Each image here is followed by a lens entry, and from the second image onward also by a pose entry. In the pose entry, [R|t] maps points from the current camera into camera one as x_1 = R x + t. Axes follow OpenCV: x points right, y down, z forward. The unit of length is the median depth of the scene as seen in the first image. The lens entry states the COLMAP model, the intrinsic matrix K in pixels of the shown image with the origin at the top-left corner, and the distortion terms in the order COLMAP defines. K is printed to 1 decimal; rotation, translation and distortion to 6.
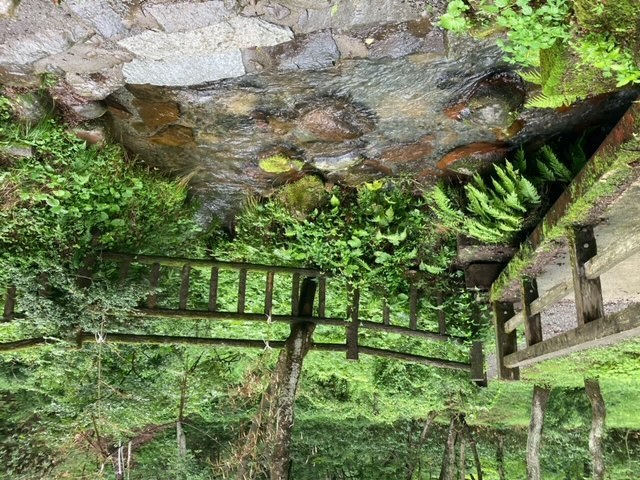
lens RADIAL K [[537.9, 0, 320.0], [0, 537.9, 240.0], [0, 0, 1]] dist [0.043671, -0.005672]
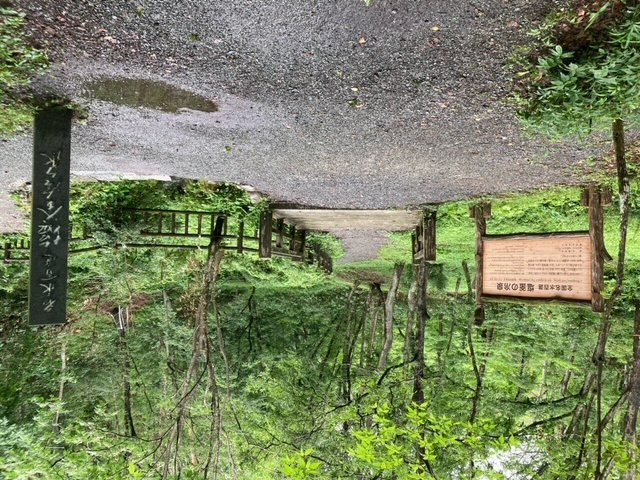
lens RADIAL K [[537.9, 0, 320.0], [0, 537.9, 240.0], [0, 0, 1]] dist [0.043671, -0.005672]
pose [[0.999401, -0.004623, 0.034289, 0.316293], [-0.003026, 0.975563, 0.219701, -0.321645], [-0.034467, -0.219673, 0.974965, -1.156064]]
